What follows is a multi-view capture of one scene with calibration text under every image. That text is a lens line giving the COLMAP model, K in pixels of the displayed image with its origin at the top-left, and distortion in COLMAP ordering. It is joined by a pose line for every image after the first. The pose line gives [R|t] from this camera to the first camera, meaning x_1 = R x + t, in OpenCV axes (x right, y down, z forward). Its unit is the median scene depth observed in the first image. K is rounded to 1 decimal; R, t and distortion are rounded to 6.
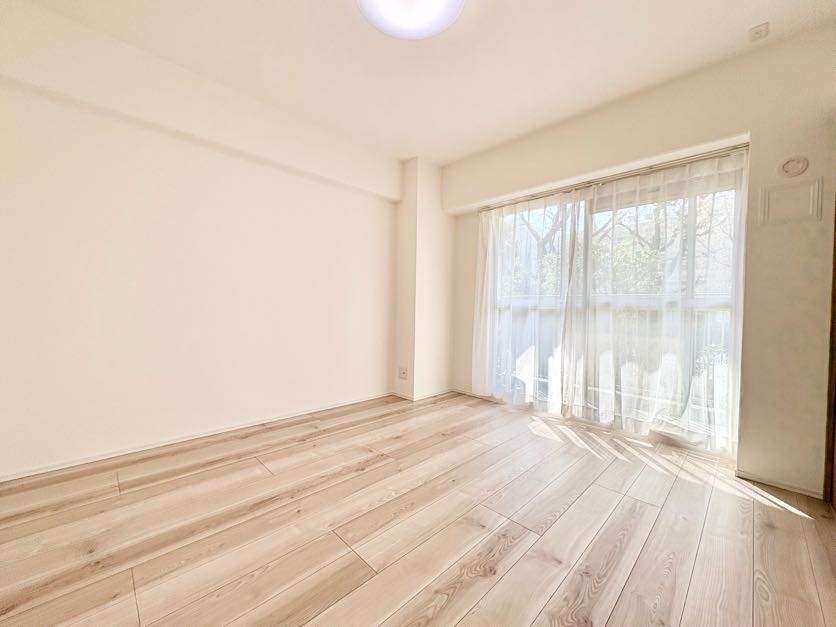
lens RADIAL K [[327.0, 0, 416.9], [0, 327.0, 316.6], [0, 0, 1]] dist [-0.000693, -0.000053]
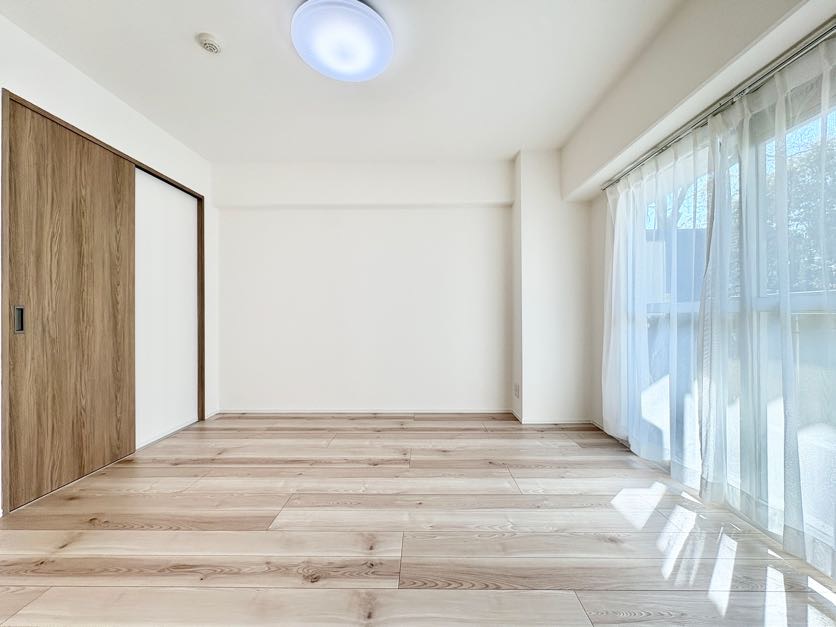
lens RADIAL K [[327.0, 0, 416.9], [0, 327.0, 316.6], [0, 0, 1]] dist [-0.000693, -0.000053]
pose [[0.709724, -0.016978, -0.704276, 0.510430], [-0.001664, 0.999666, -0.025776, -0.008524], [0.704478, 0.019466, 0.709458, 0.205423]]
